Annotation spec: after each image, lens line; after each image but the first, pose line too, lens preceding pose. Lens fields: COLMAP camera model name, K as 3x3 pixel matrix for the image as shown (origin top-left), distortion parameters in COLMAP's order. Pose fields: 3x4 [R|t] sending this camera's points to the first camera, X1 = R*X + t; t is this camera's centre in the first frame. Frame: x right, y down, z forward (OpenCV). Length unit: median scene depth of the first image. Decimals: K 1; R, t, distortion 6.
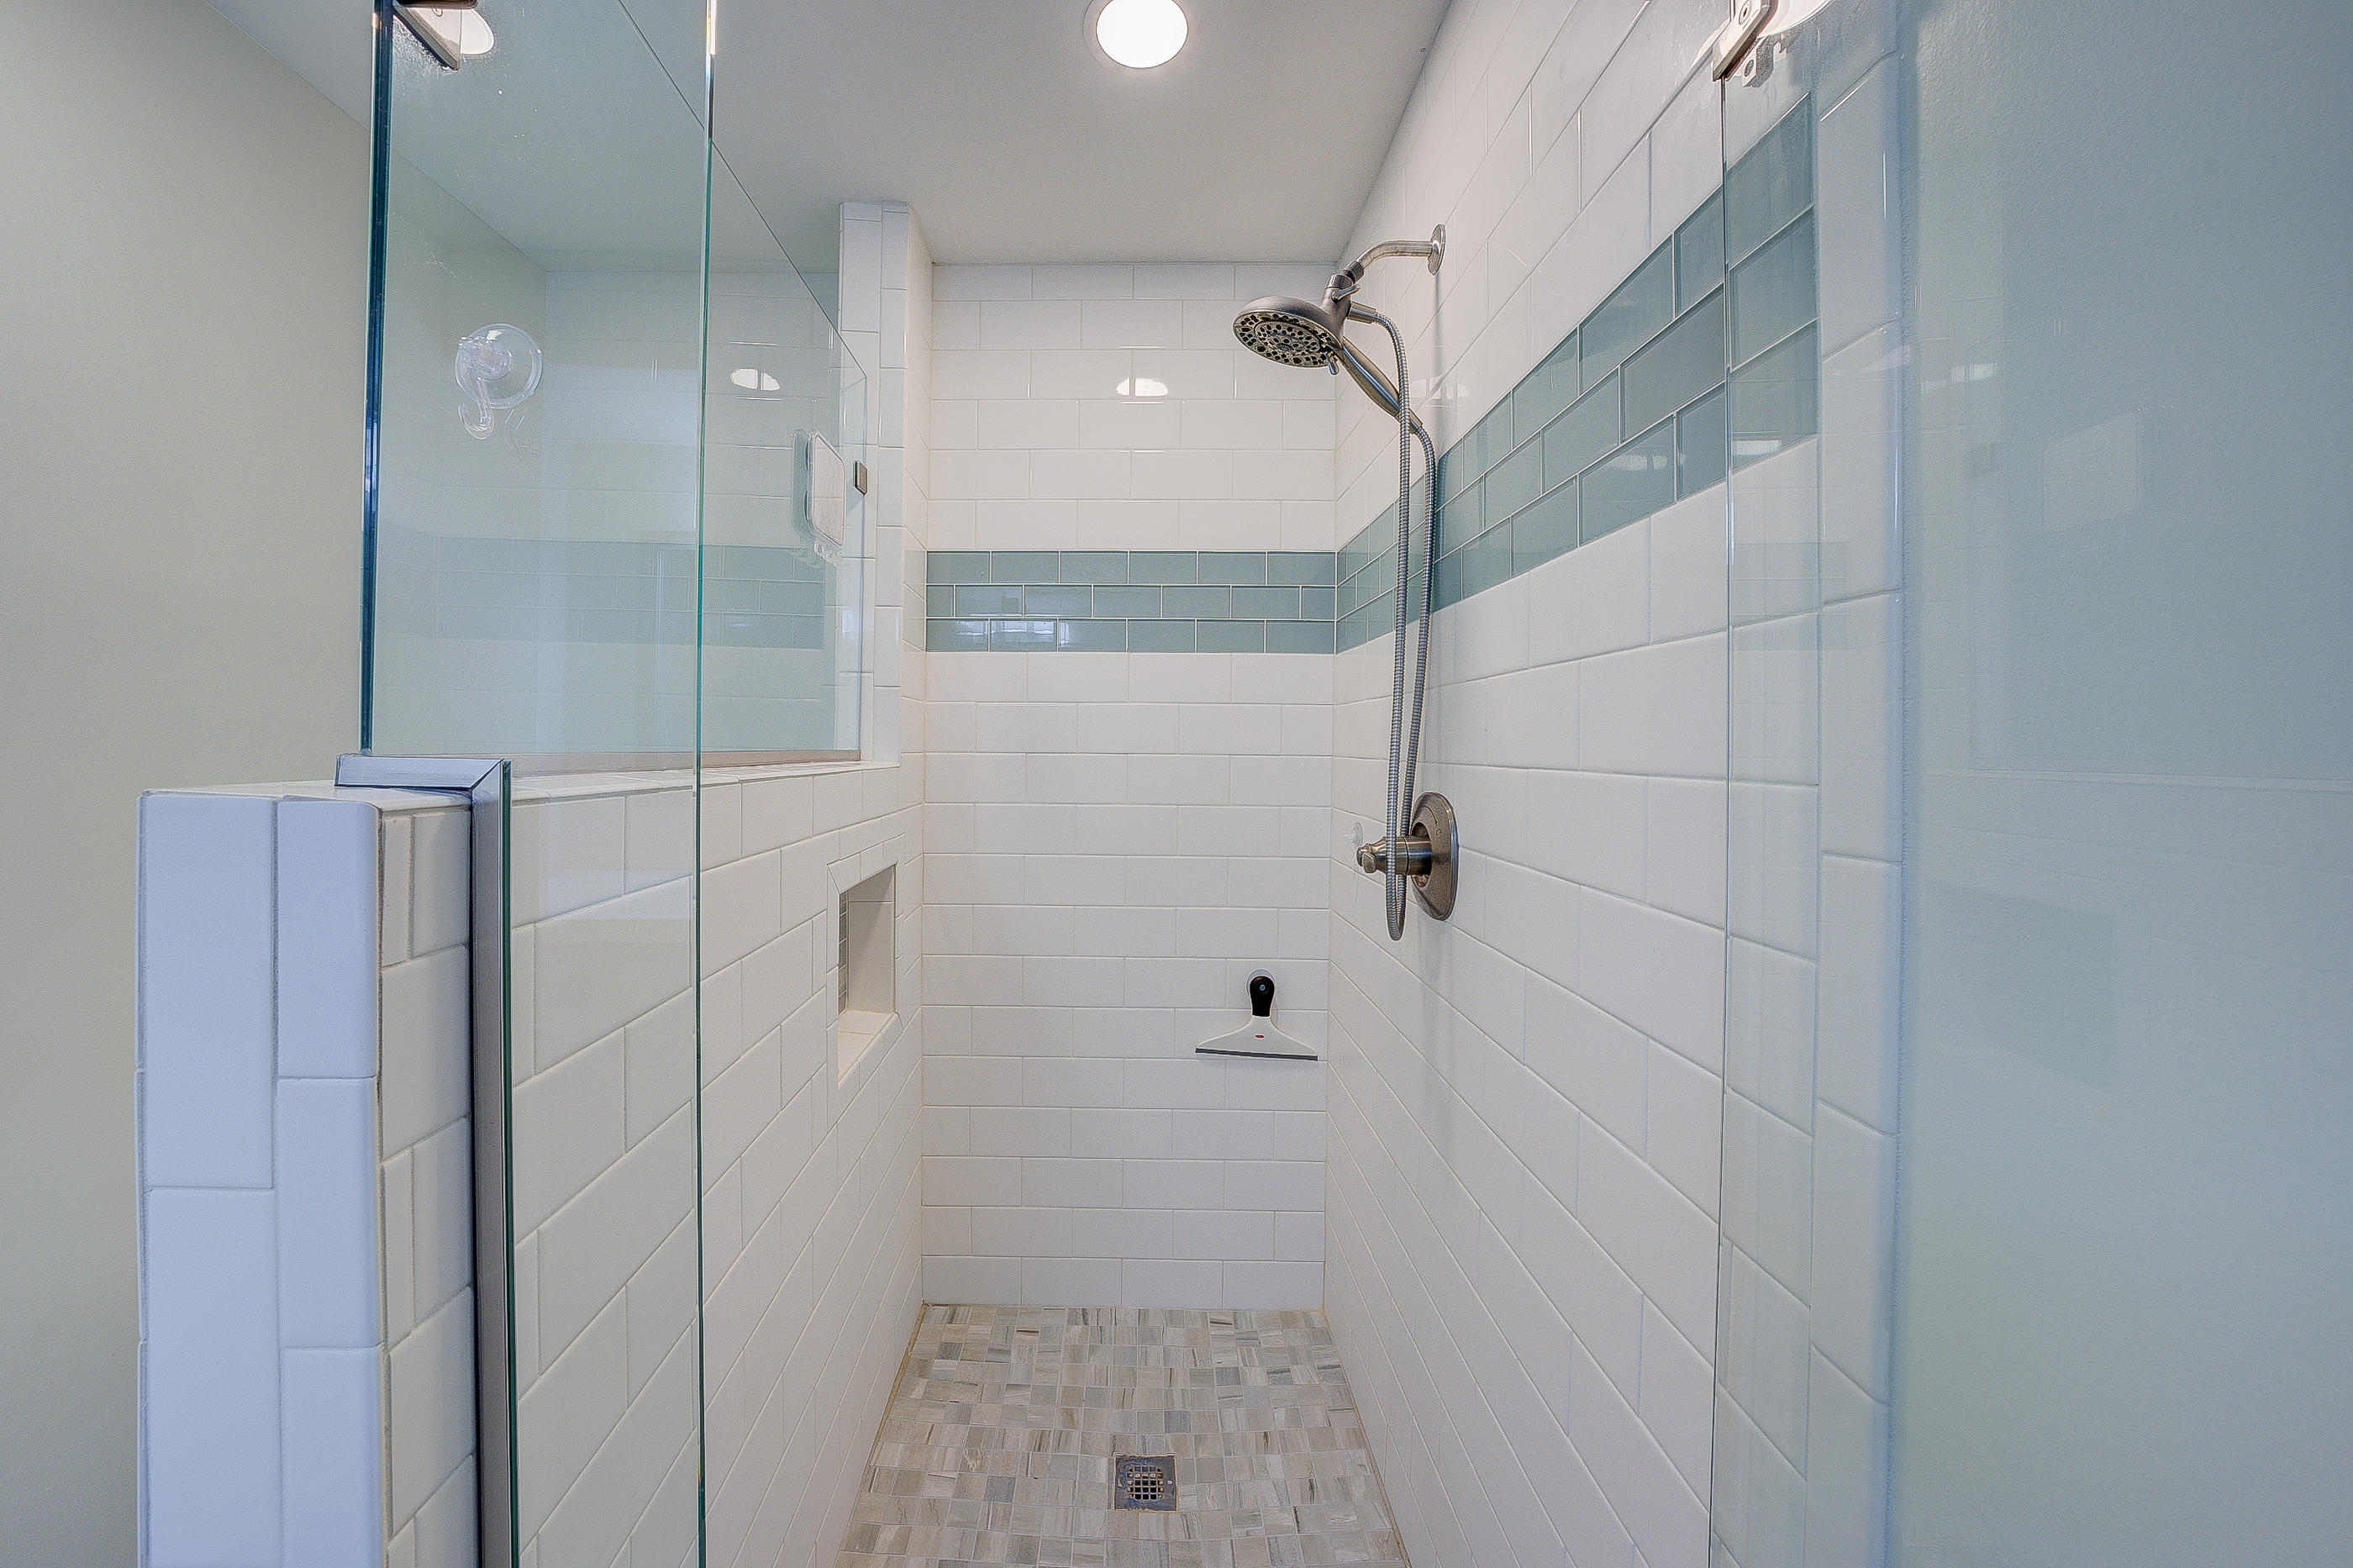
lens RADIAL K [[808.3, 0, 1166.0], [0, 808.3, 766.1], [0, 0, 1]] dist [-0.011888, 0.000304]
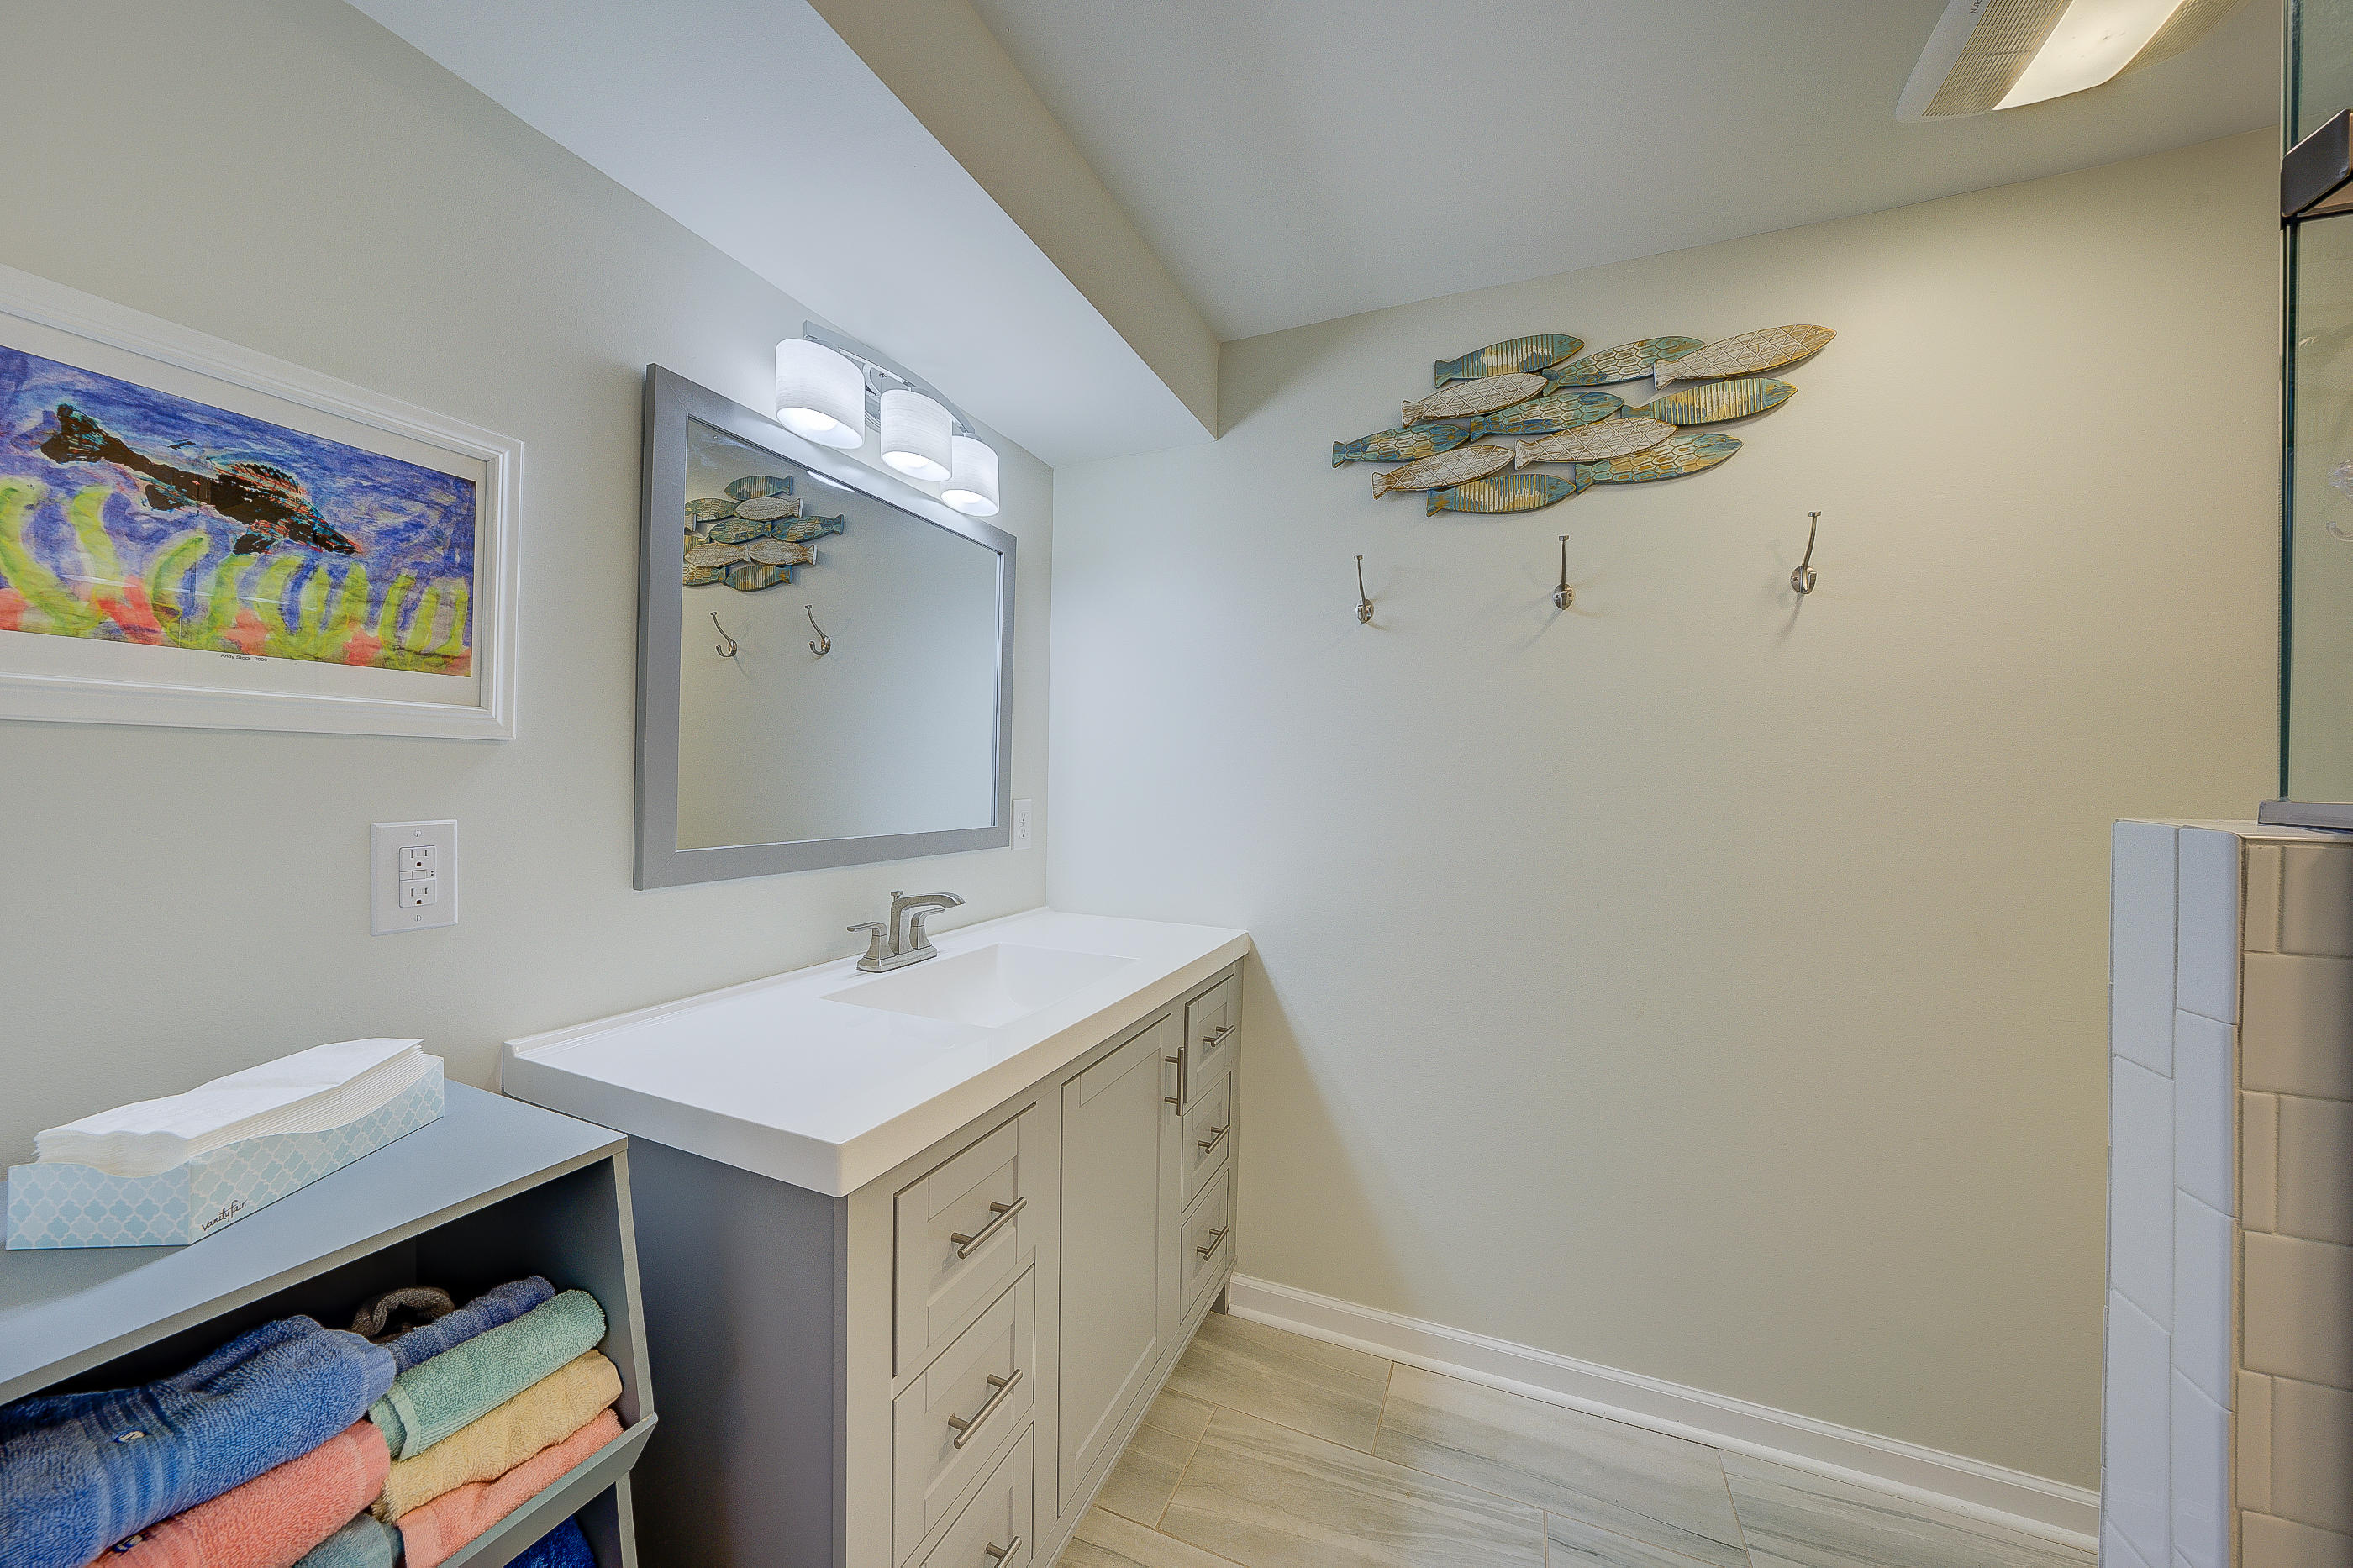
lens RADIAL K [[808.3, 0, 1164.1], [0, 808.3, 778.5], [0, 0, 1]] dist [-0.011888, 0.000304]
pose [[-0.381018, -0.011874, -0.924491, 1.030356], [-0.016785, 0.999842, -0.005924, -0.011018], [0.924415, 0.013261, -0.381157, -0.230951]]
